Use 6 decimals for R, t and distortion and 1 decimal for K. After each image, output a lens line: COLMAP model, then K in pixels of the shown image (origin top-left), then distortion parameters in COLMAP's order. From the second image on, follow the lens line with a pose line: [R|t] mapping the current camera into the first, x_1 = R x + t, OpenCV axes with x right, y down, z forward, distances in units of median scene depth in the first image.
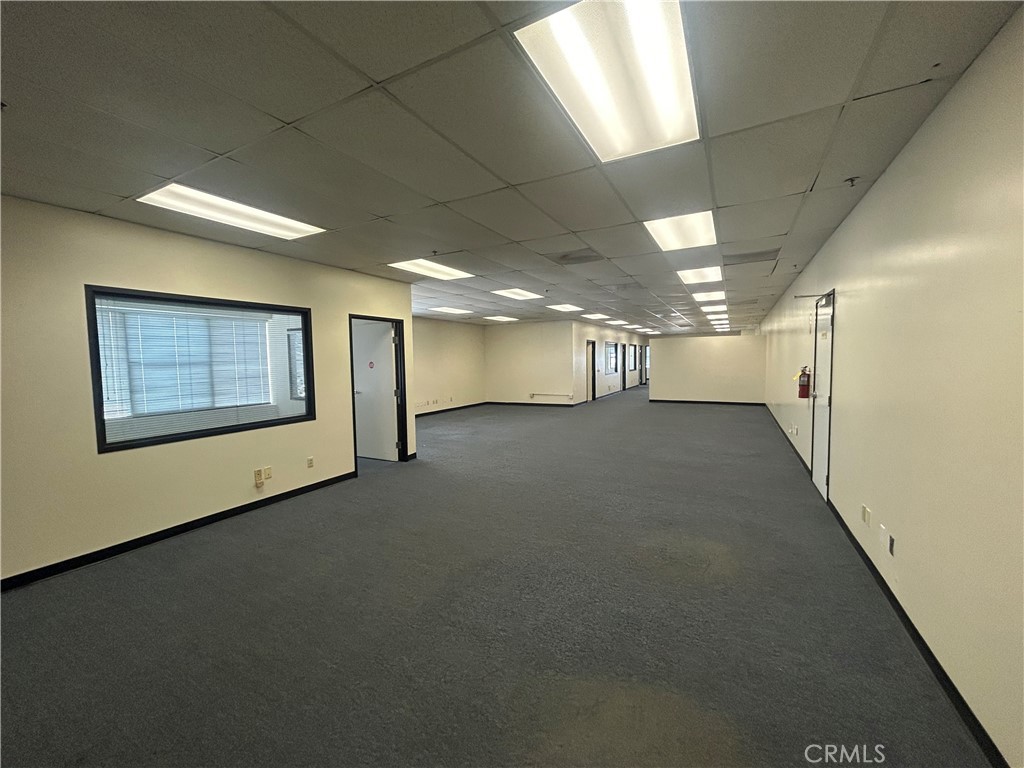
lens RADIAL K [[411.6, 0, 512.6], [0, 411.6, 385.9], [0, 0, 1]] dist [0.022926, 0.000236]
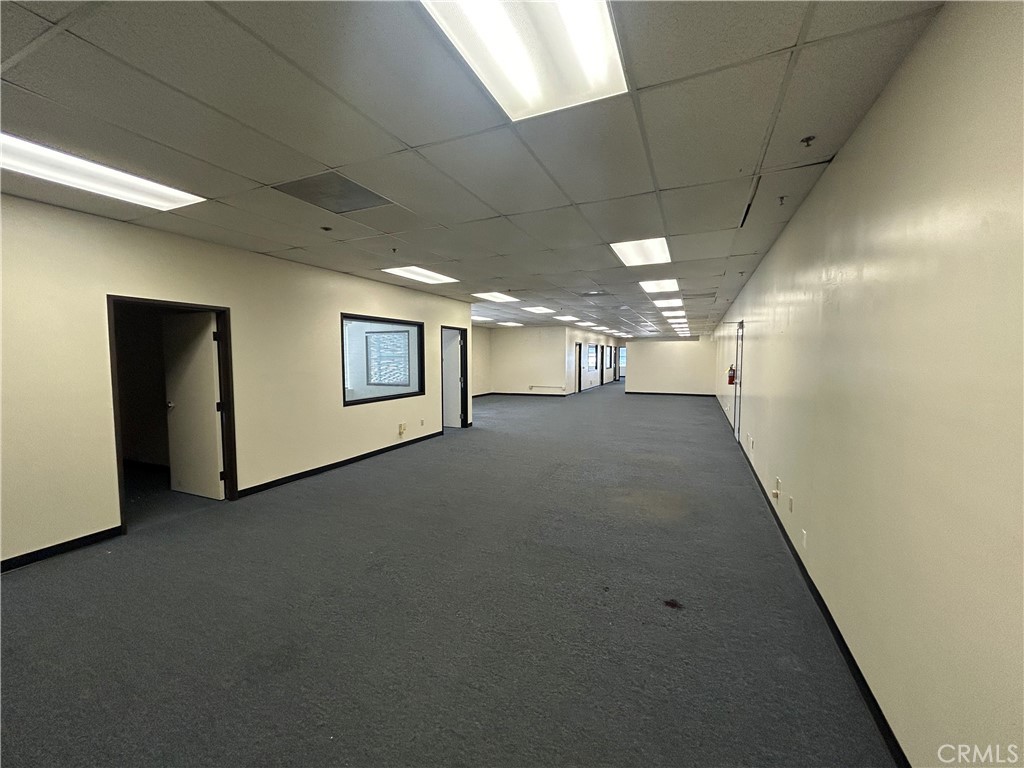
lens RADIAL K [[411.6, 0, 511.7], [0, 411.6, 385.8], [0, 0, 1]] dist [0.022926, 0.000236]
pose [[0.997251, 0.010484, 0.073350, -0.135842], [-0.010856, 0.999930, 0.004669, 0.019312], [-0.073296, -0.005452, 0.997295, -0.279904]]
